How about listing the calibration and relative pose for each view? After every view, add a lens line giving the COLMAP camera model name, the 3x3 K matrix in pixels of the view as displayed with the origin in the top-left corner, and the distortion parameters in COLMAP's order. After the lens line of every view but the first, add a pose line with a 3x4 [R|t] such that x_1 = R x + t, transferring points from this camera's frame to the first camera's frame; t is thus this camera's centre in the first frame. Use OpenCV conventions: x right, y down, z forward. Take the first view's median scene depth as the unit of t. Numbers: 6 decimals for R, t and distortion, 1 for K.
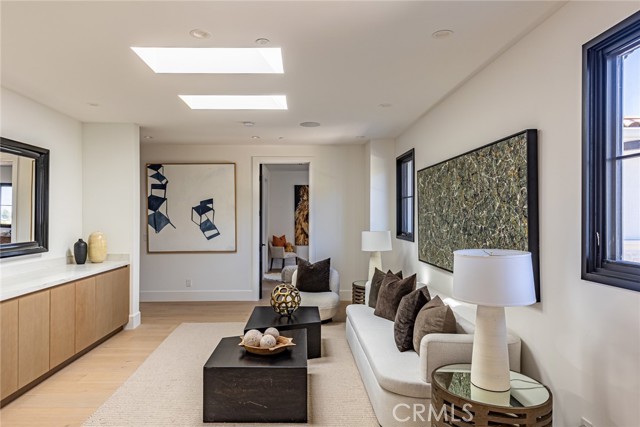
lens RADIAL K [[409.7, 0, 320.0], [0, 409.7, 213.5], [0, 0, 1]] dist [0.000004, -0.000011]
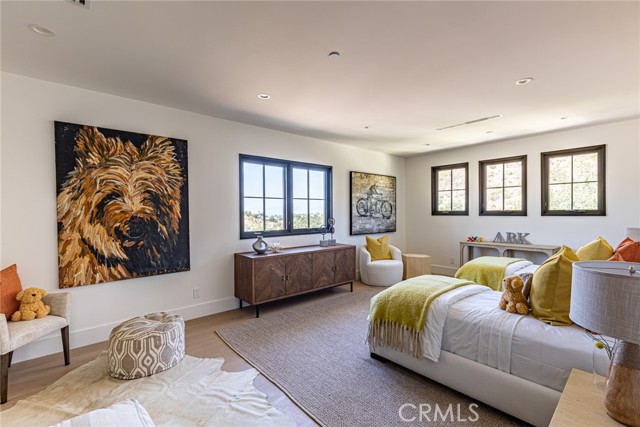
lens RADIAL K [[286.2, 0, 320.0], [0, 286.2, 213.5], [0, 0, 1]] dist [0.001365, 0.000035]
pose [[0.788056, -0.007905, 0.615553, -0.034550], [0.004604, 0.999965, 0.006947, 0.010822], [-0.615586, -0.002640, 0.788065, 0.660584]]
